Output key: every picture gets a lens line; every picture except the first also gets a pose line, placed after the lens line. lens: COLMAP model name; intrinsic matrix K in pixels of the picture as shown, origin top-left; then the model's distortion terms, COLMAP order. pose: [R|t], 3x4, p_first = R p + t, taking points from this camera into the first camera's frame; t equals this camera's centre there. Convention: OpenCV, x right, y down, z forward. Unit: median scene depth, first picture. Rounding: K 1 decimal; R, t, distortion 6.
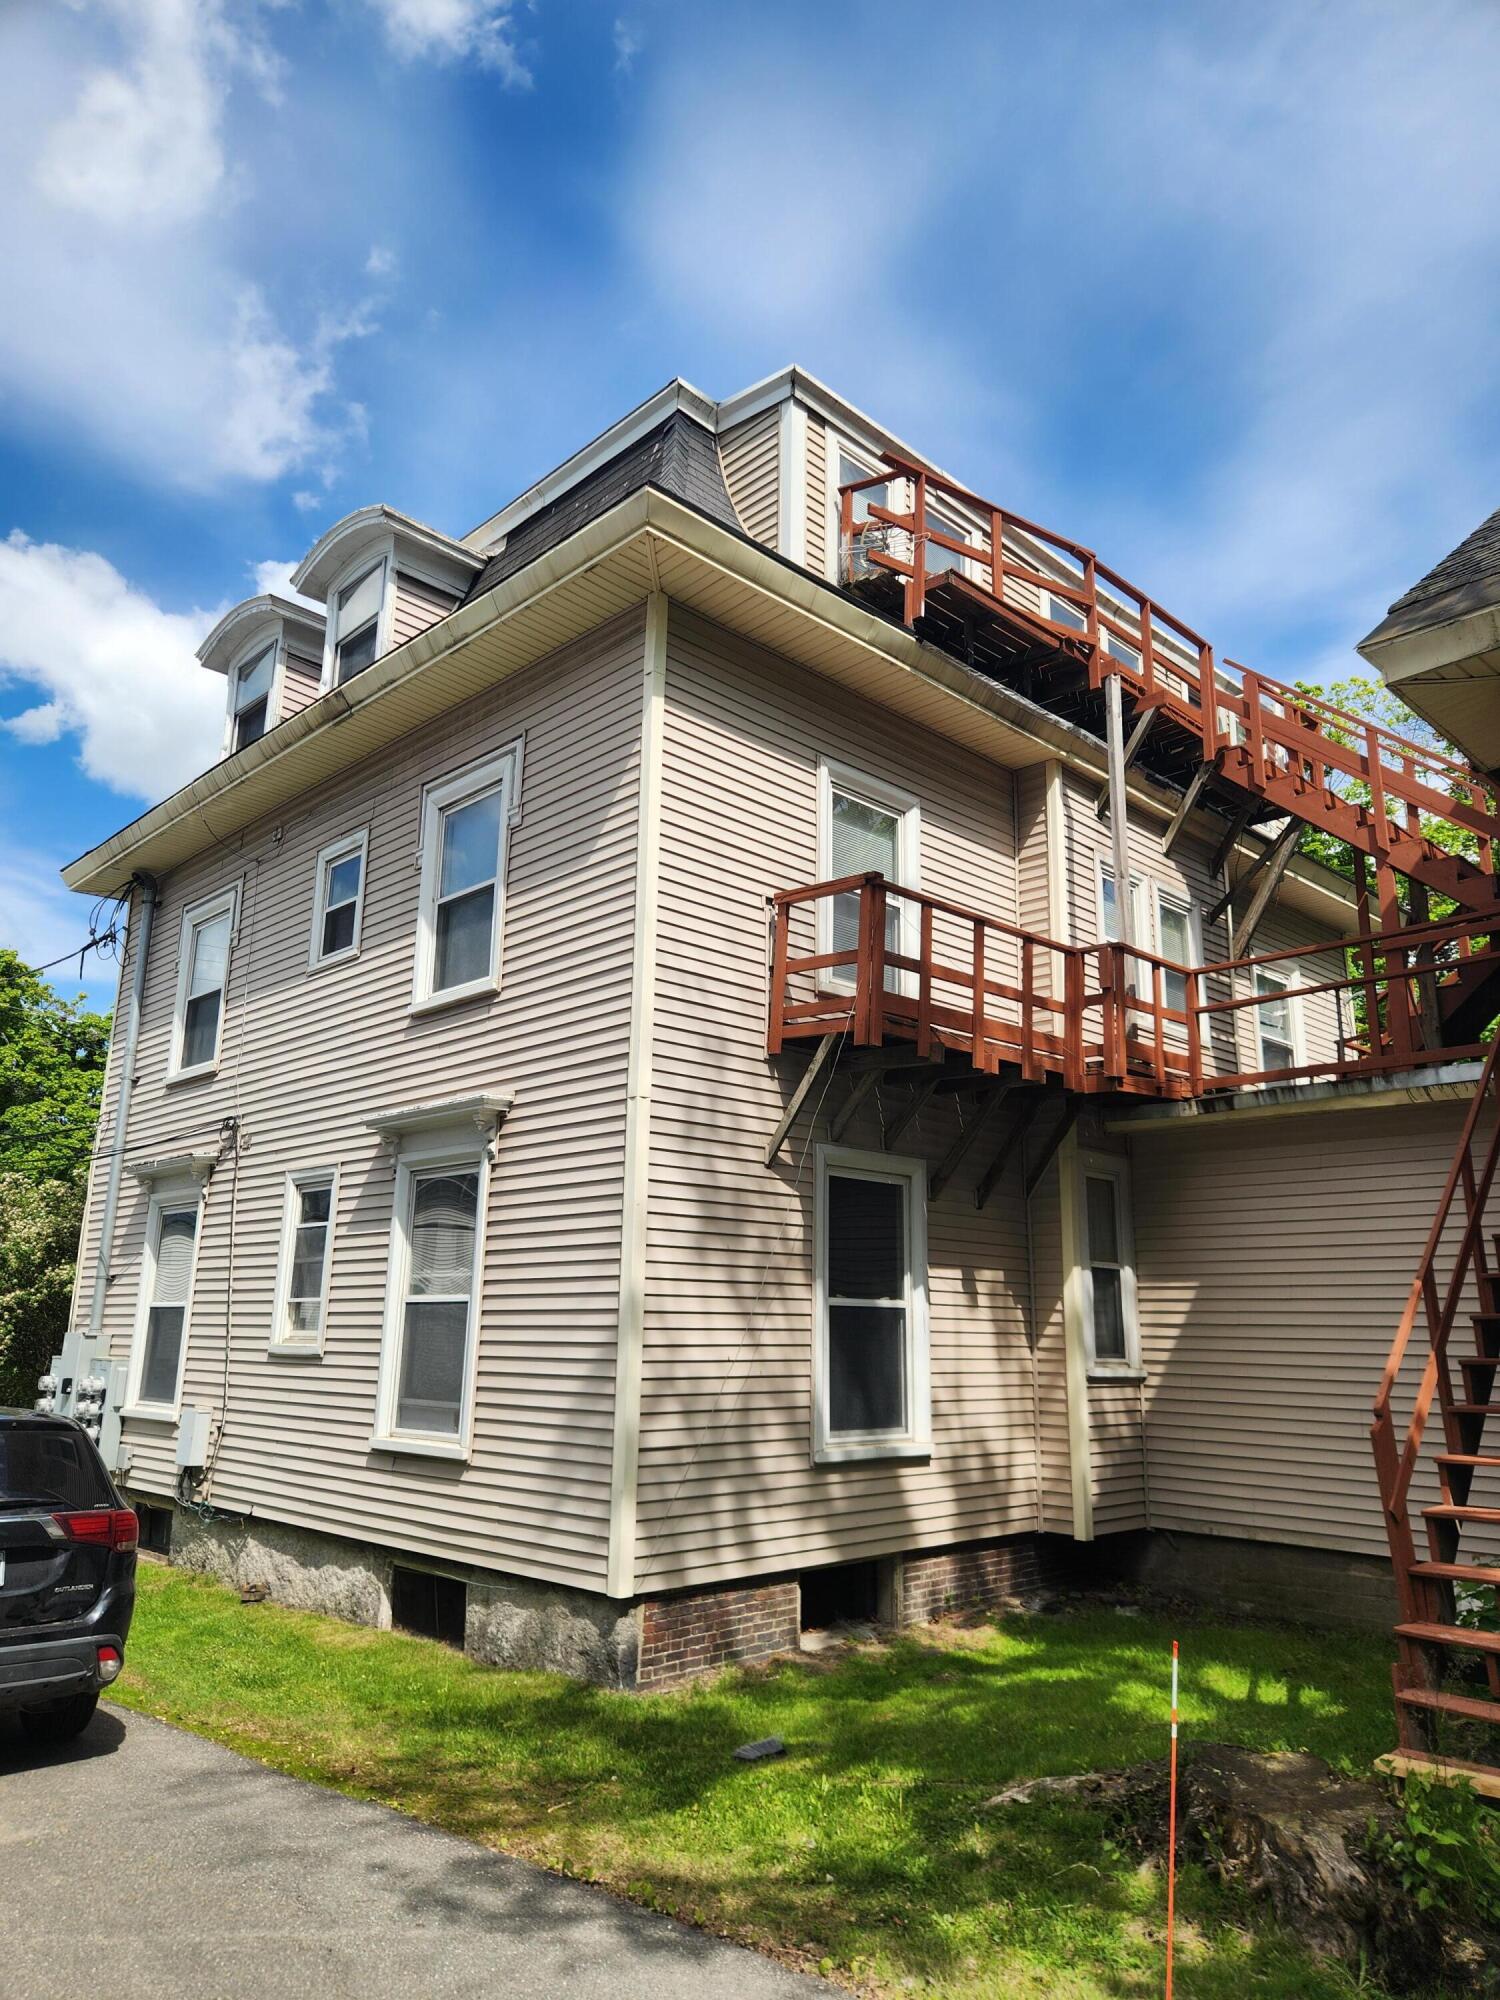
lens RADIAL K [[1331.5, 0, 750.0], [0, 1331.5, 1000.0], [0, 0, 1]] dist [0.095340, -0.050257]
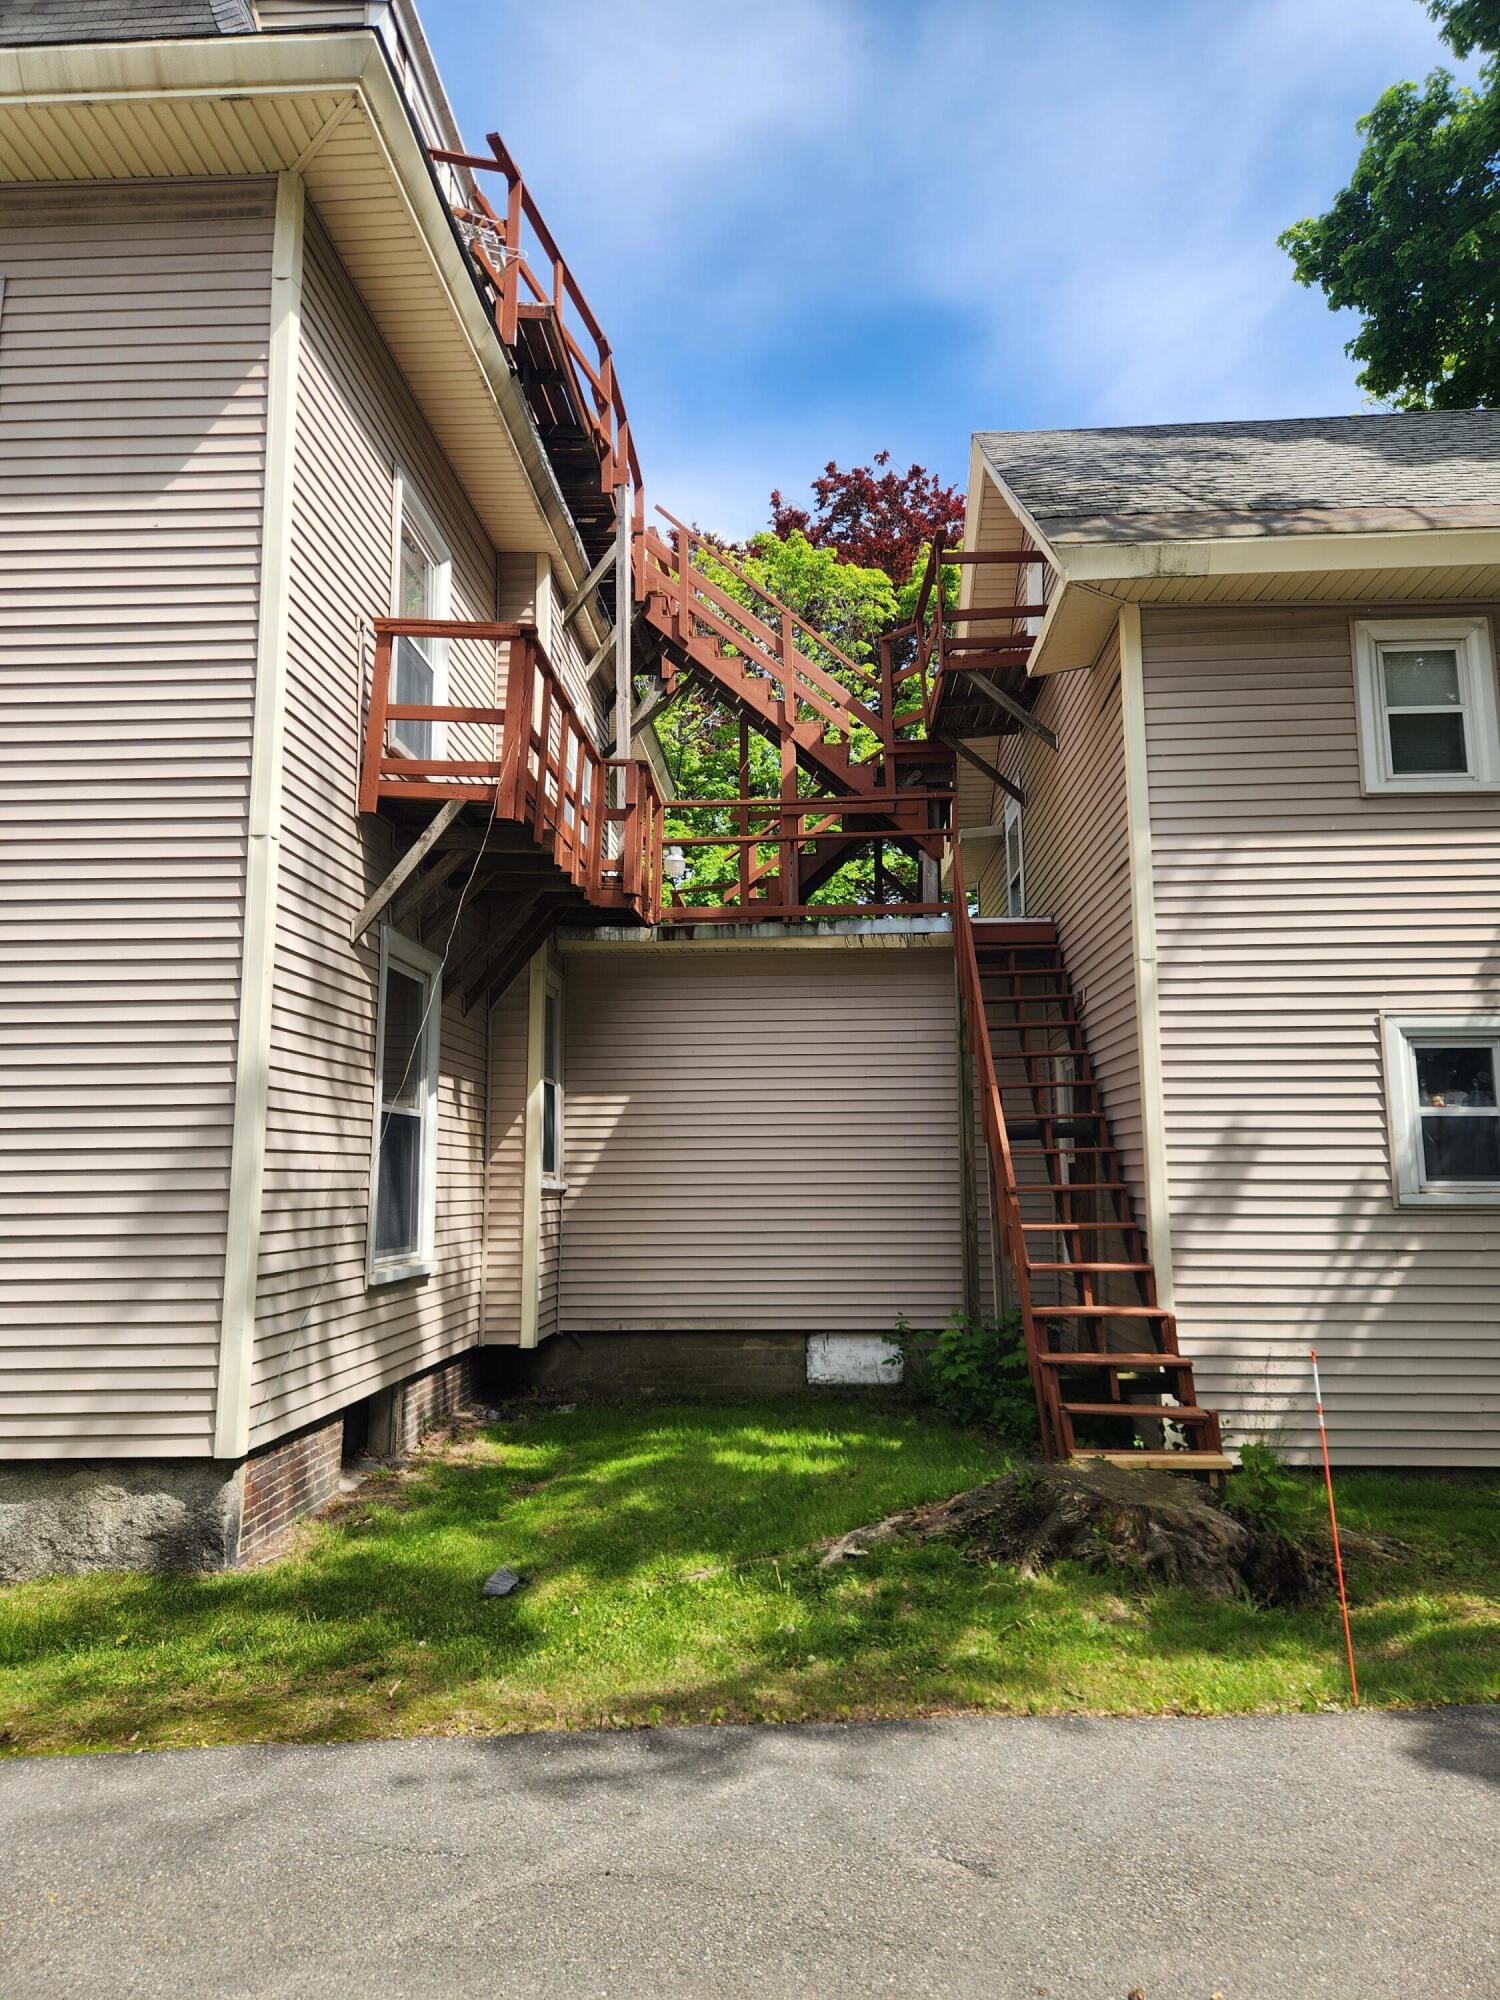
lens RADIAL K [[1361.1, 0, 750.5], [0, 1361.1, 965.5], [0, 0, 1]] dist [0.115243, -0.055721]
pose [[0.739856, 0.094725, 0.666063, -0.369495], [-0.151484, 0.988070, 0.027747, 0.075049], [-0.655489, -0.121427, 0.745379, 0.191586]]
